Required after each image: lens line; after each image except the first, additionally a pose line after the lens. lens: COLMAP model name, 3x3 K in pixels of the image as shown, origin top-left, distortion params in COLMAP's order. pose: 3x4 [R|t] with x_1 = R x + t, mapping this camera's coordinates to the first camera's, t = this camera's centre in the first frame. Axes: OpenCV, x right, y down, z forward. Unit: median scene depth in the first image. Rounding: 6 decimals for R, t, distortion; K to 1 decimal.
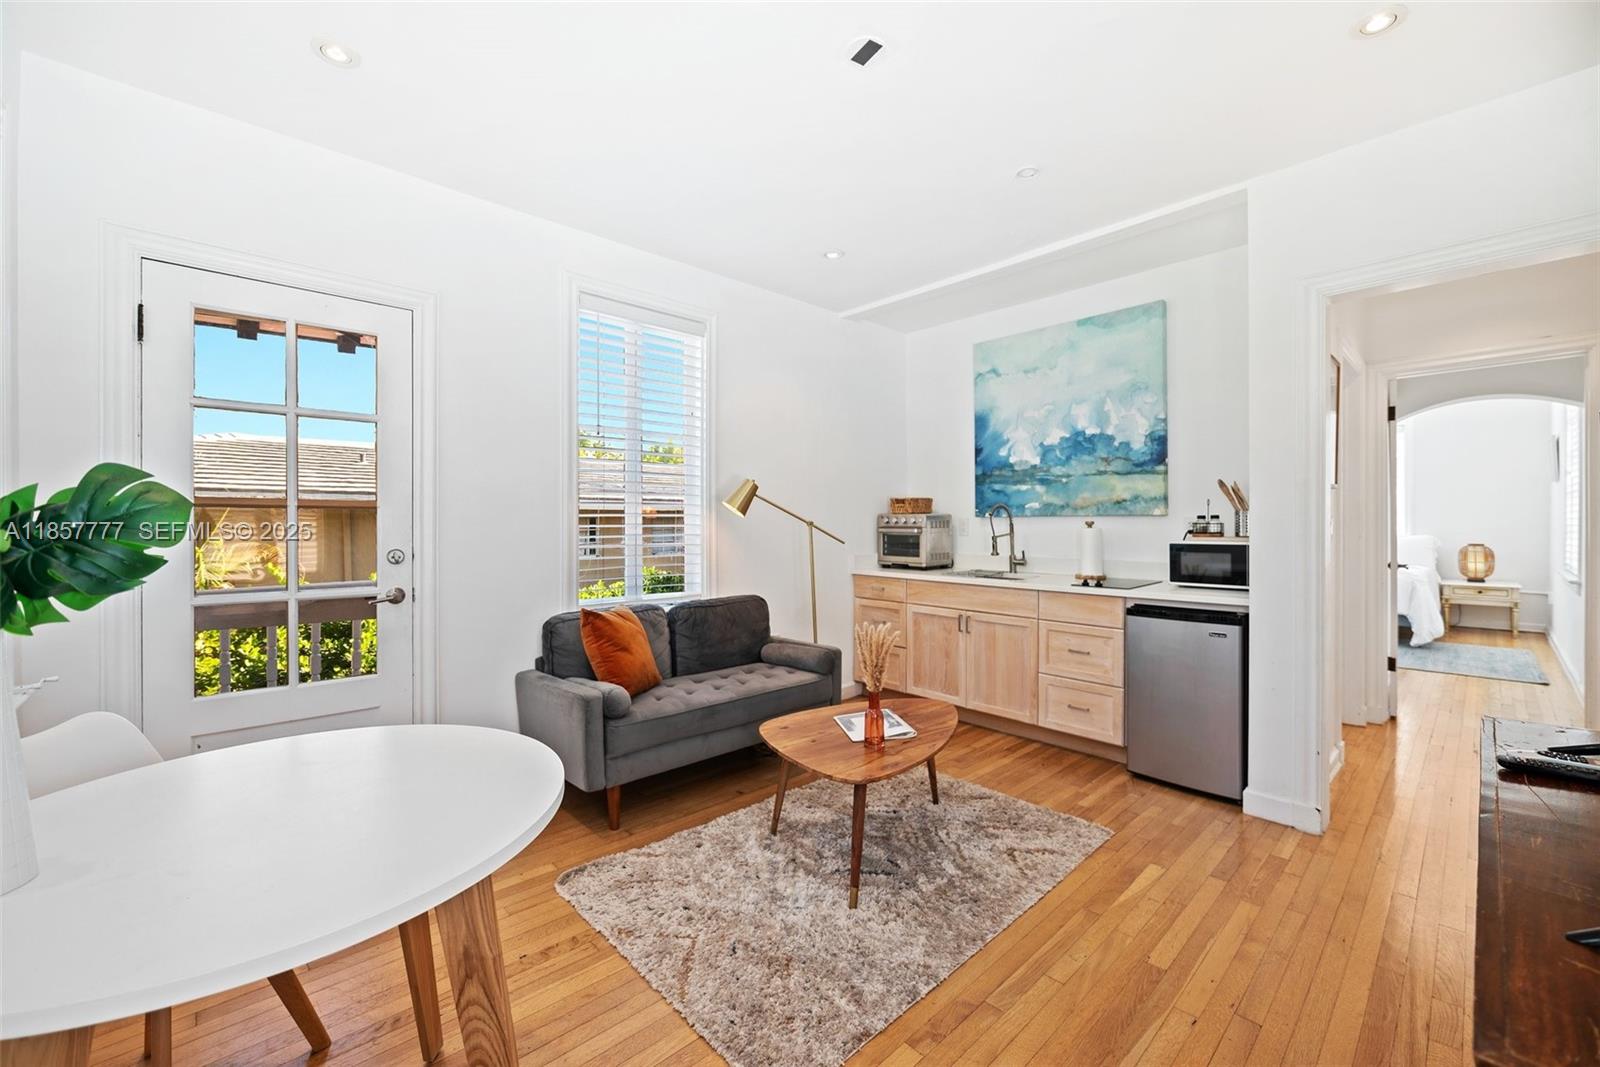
lens RADIAL K [[639.2, 0, 808.6], [0, 639.2, 533.9], [0, 0, 1]] dist [-0.004456, -0.000657]
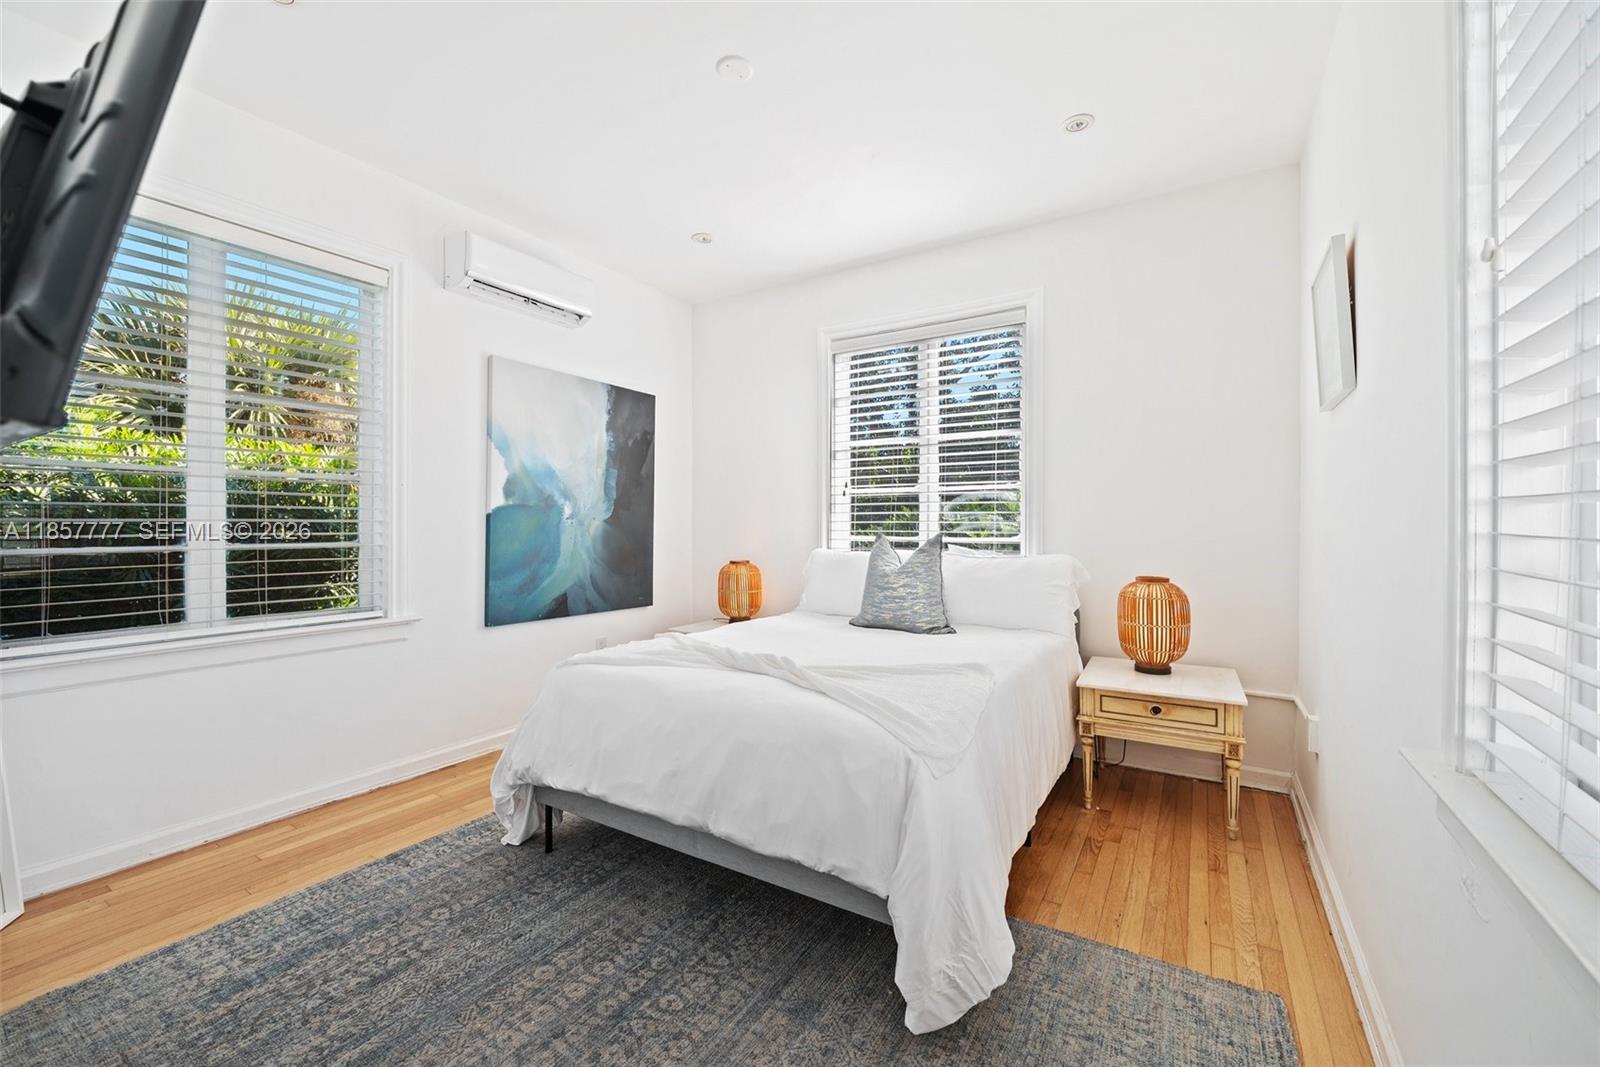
lens RADIAL K [[639.2, 0, 793.9], [0, 639.2, 522.9], [0, 0, 1]] dist [-0.004456, -0.000657]
pose [[0.968681, 0.002393, 0.248298, 0.733859], [-0.000626, 0.999974, -0.007198, -0.017182], [-0.248308, 0.006818, 0.968657, 0.667470]]
